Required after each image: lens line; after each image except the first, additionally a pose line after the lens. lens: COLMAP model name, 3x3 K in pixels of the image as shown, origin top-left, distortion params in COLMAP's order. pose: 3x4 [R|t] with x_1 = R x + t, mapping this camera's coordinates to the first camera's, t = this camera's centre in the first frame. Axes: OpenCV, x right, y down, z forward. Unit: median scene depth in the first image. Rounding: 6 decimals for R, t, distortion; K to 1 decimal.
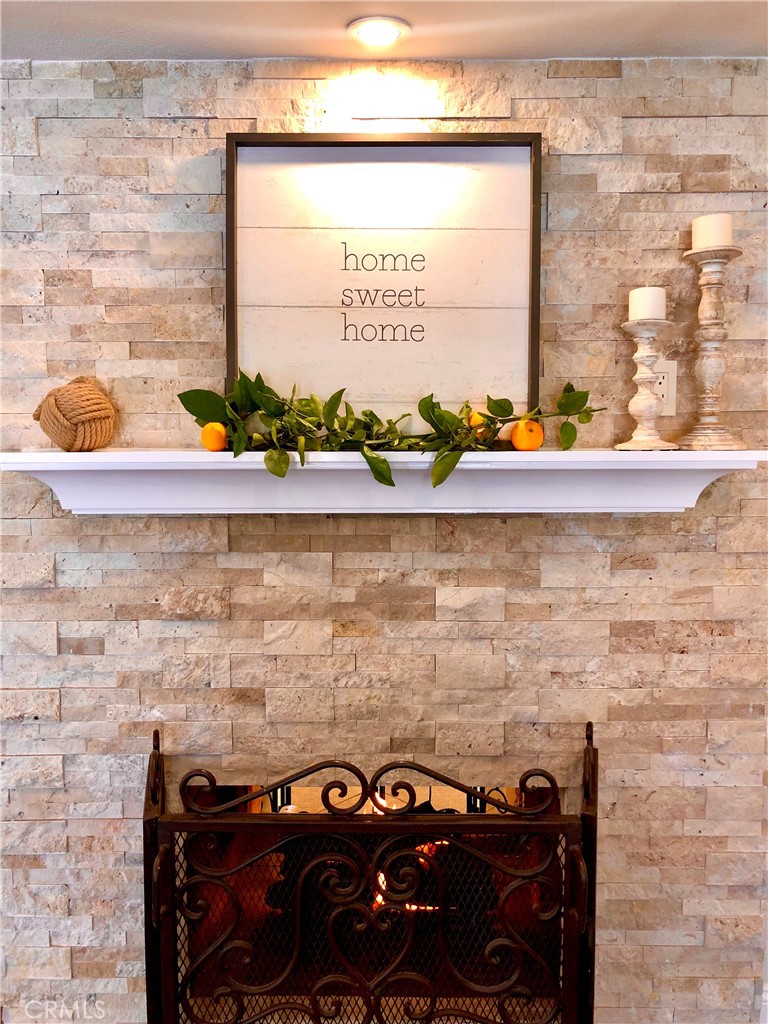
lens RADIAL K [[849.1, 0, 346.5], [0, 849.1, 512.5], [0, 0, 1]] dist [0.035390, -0.049289]
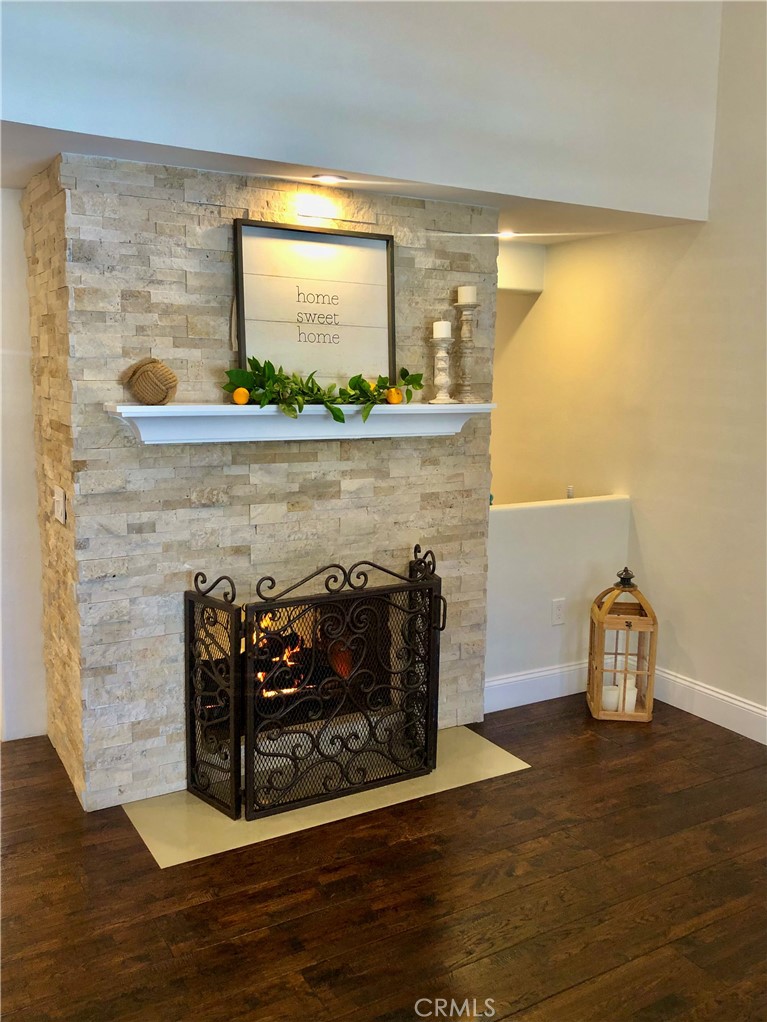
lens RADIAL K [[847.4, 0, 384.8], [0, 847.4, 509.9], [0, 0, 1]] dist [0.035390, -0.049289]
pose [[0.861287, -0.067402, 0.503629, -0.747631], [0.036413, 0.996802, 0.071133, 0.028021], [-0.506813, -0.042927, 0.860986, -0.619481]]
